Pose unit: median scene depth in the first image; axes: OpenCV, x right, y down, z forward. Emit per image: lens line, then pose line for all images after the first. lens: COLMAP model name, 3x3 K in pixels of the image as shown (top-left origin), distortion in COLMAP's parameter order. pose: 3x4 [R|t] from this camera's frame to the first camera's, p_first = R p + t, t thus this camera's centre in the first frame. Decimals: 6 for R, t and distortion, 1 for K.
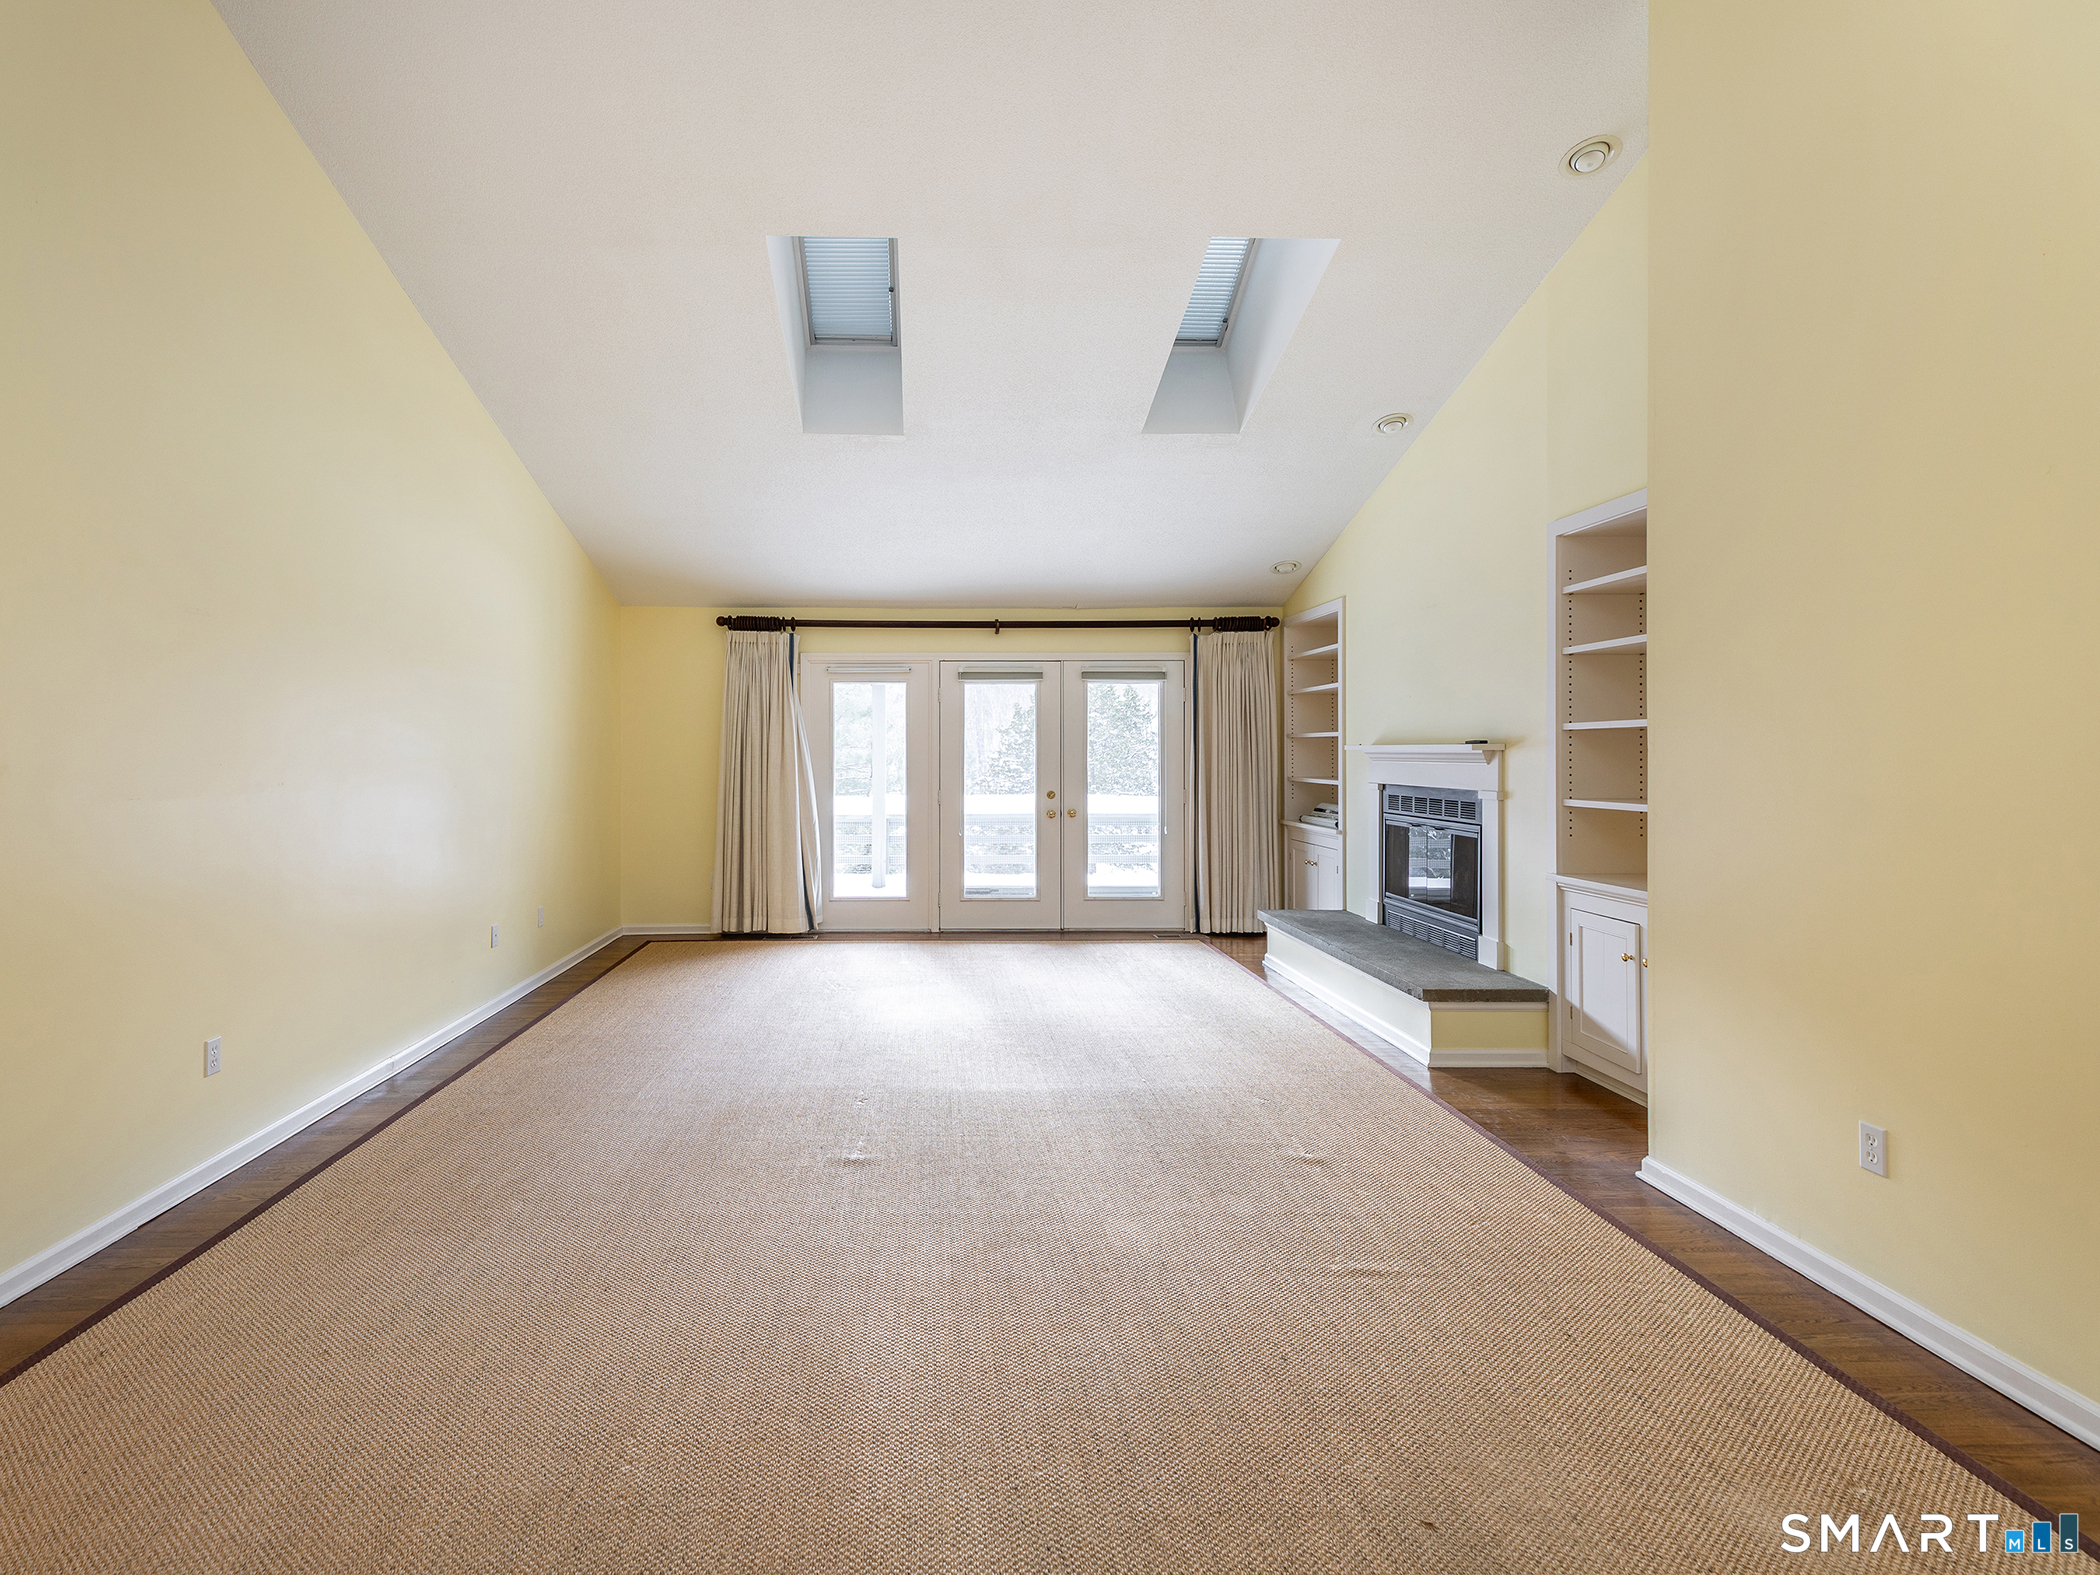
lens RADIAL K [[952.9, 0, 1046.4], [0, 952.9, 755.6], [0, 0, 1]] dist [0.000450, 0.000023]
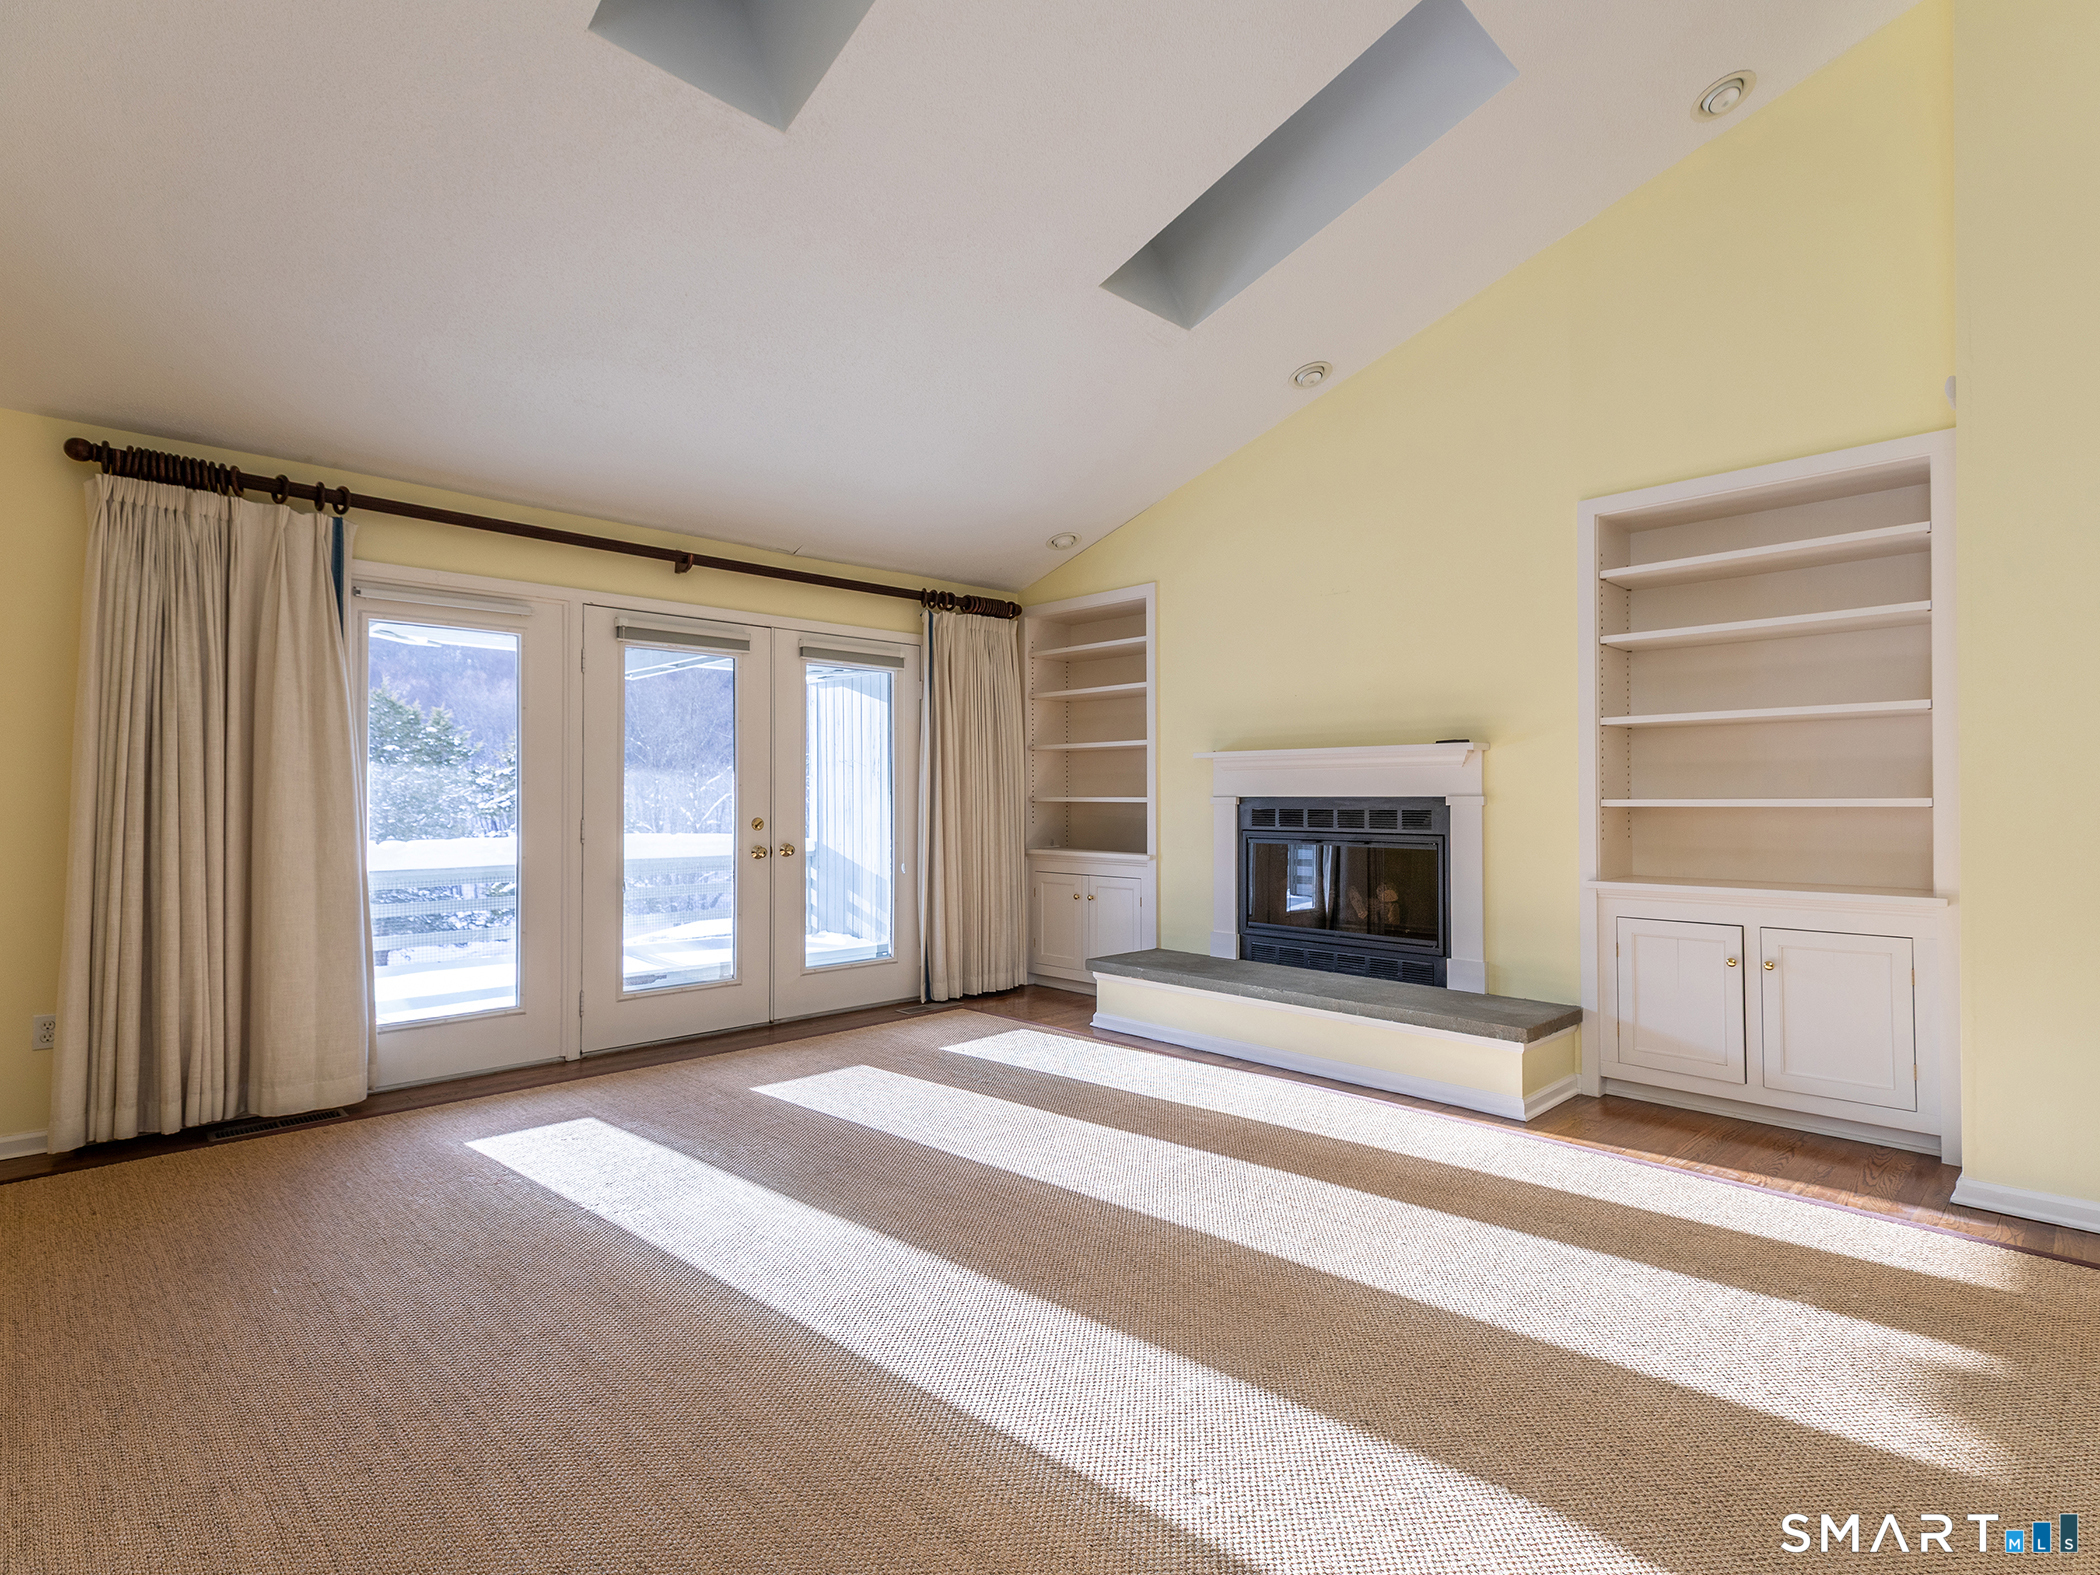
lens RADIAL K [[943.4, 0, 1050.0], [0, 943.4, 787.5], [0, 0, 1]] dist [0.002135, 0.000164]
pose [[0.781022, 0.004992, 0.624483, -0.252786], [0.004294, 0.999901, -0.013364, 0.025653], [-0.624488, 0.013119, 0.780924, 0.352002]]
